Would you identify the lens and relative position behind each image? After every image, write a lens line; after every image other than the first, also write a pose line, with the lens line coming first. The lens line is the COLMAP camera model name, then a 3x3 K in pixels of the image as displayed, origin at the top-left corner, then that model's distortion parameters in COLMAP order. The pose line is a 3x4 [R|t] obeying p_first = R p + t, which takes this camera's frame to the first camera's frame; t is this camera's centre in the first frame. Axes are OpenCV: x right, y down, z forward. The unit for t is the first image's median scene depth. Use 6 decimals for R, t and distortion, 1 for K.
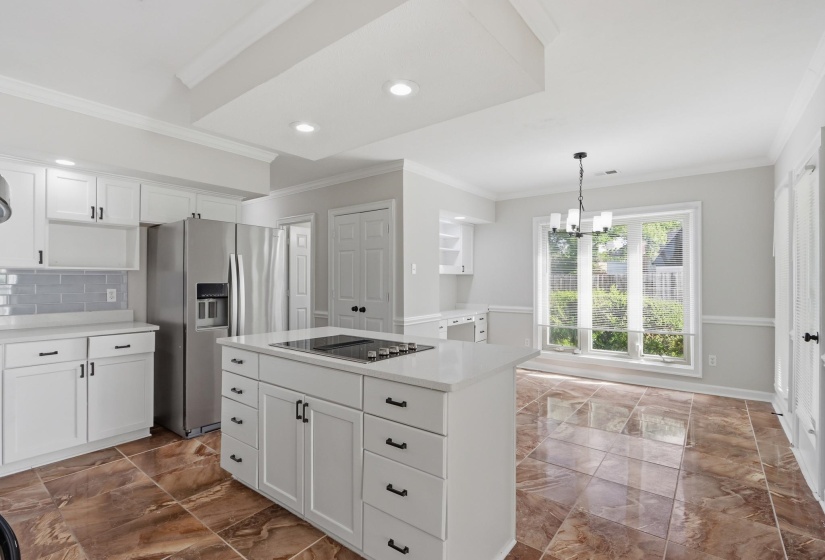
lens RADIAL K [[390.4, 0, 412.5], [0, 390.4, 280.0], [0, 0, 1]] dist [-0.015348, 0.000198]
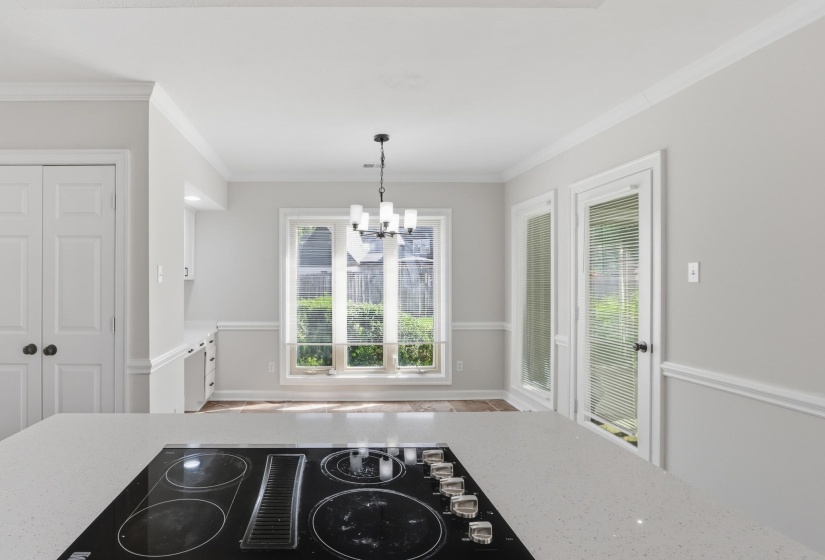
lens RADIAL K [[461.4, 0, 412.2], [0, 461.4, 284.1], [0, 0, 1]] dist [-0.005037, -0.000470]
pose [[0.783083, 0.000288, 0.621917, -0.074505], [0.000396, 0.999999, -0.000962, -0.006986], [-0.621917, 0.000999, 0.783082, 0.120814]]
